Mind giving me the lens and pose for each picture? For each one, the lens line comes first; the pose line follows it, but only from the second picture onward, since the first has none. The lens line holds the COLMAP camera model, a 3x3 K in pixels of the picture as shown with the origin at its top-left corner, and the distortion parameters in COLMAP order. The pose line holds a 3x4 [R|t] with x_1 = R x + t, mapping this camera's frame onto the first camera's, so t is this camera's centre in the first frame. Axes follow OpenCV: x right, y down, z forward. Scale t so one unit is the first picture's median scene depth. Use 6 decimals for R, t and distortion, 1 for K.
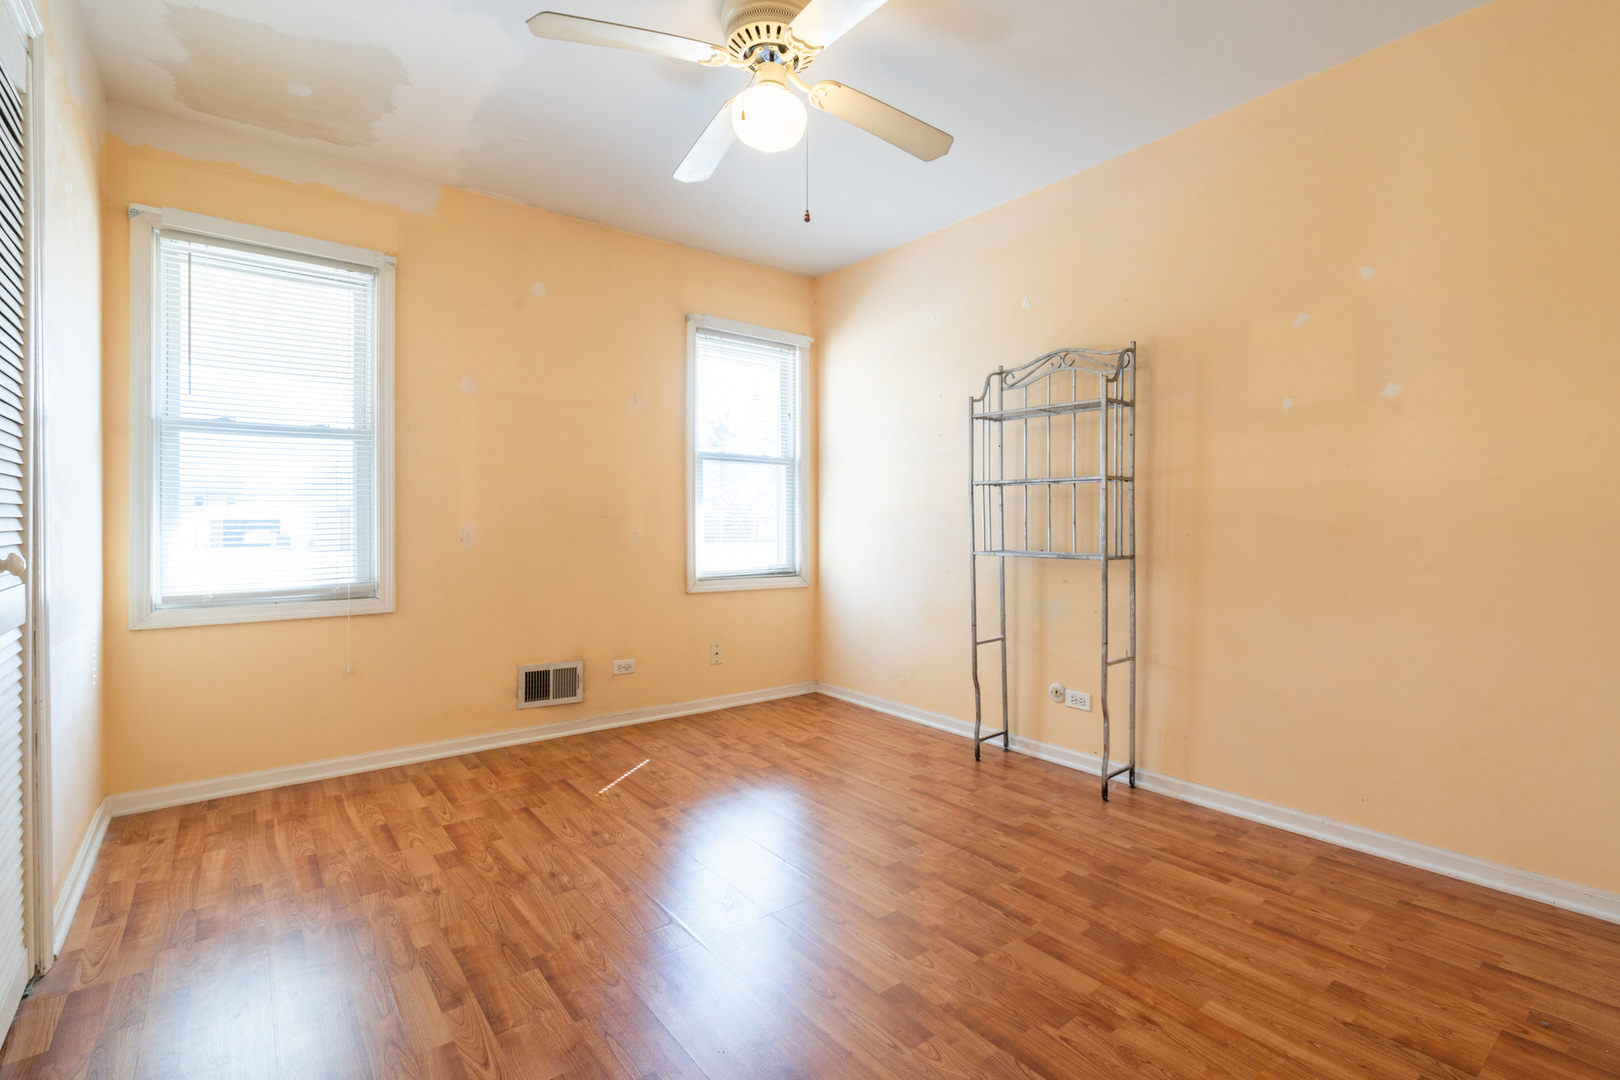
lens RADIAL K [[737.4, 0, 815.7], [0, 737.4, 531.1], [0, 0, 1]] dist [-0.003248, 0.000964]
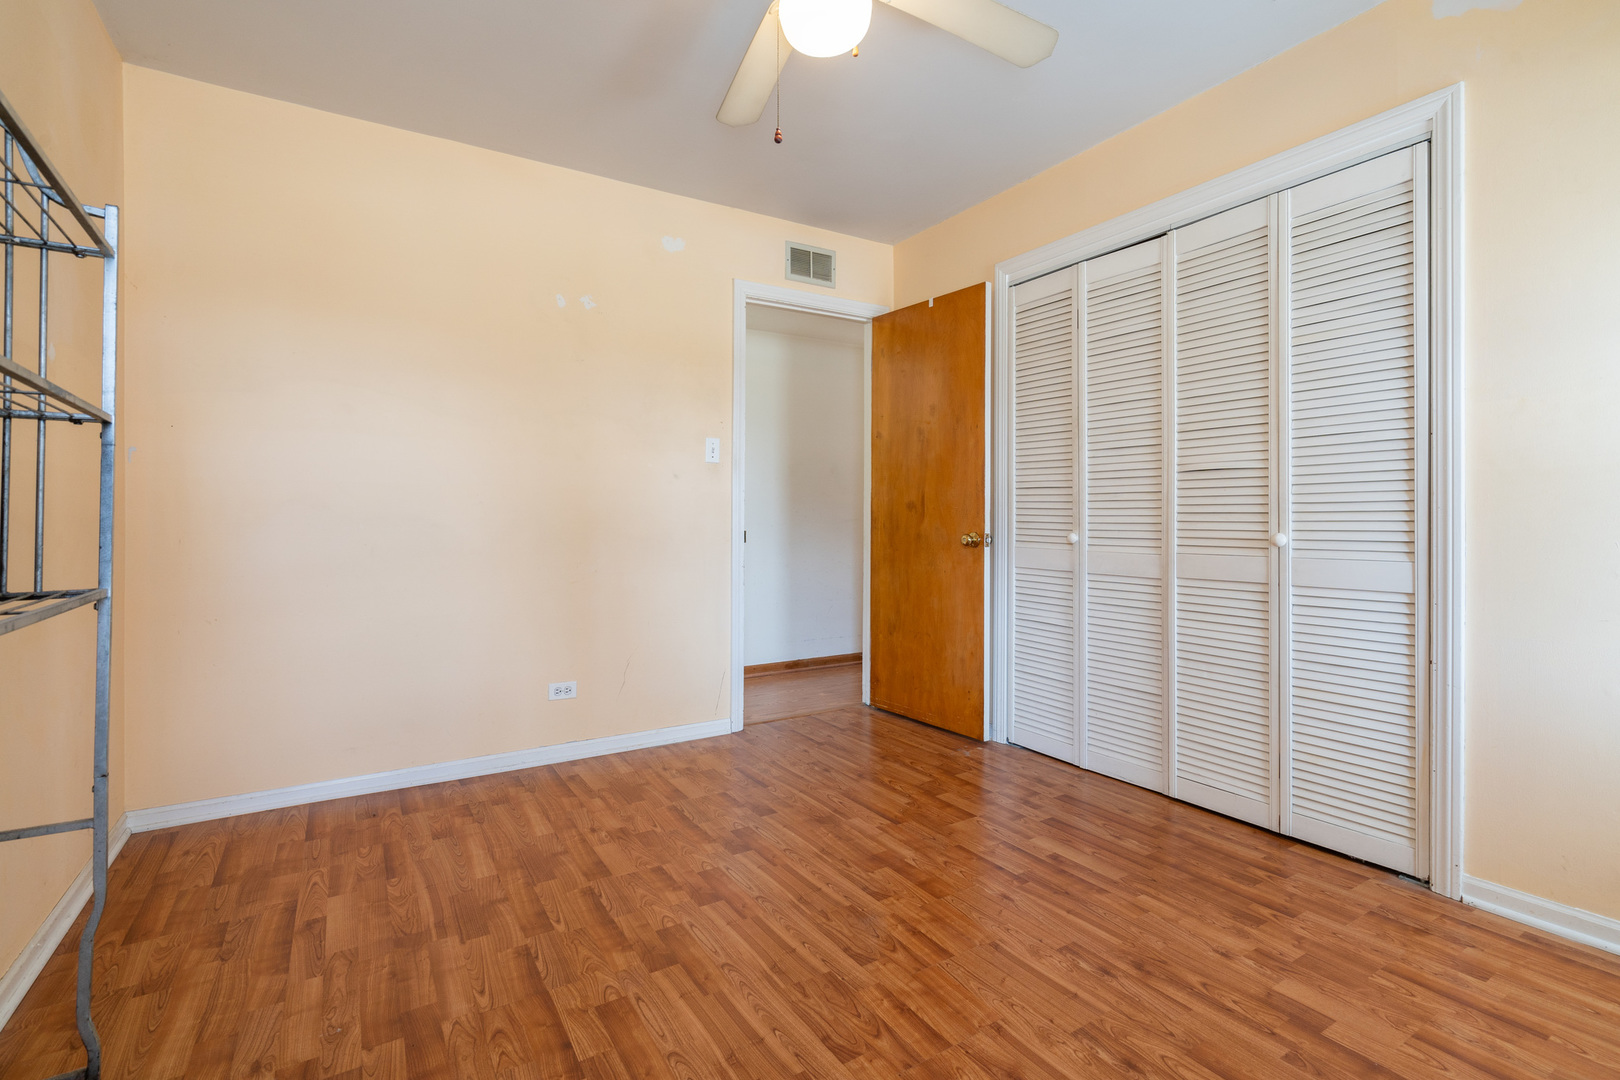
lens RADIAL K [[737.4, 0, 815.7], [0, 737.4, 531.1], [0, 0, 1]] dist [-0.003248, 0.000964]
pose [[-0.994959, 0.001156, 0.100275, -0.133689], [0.004199, 0.999537, 0.030135, -0.018570], [-0.100194, 0.030404, -0.994503, 1.809472]]
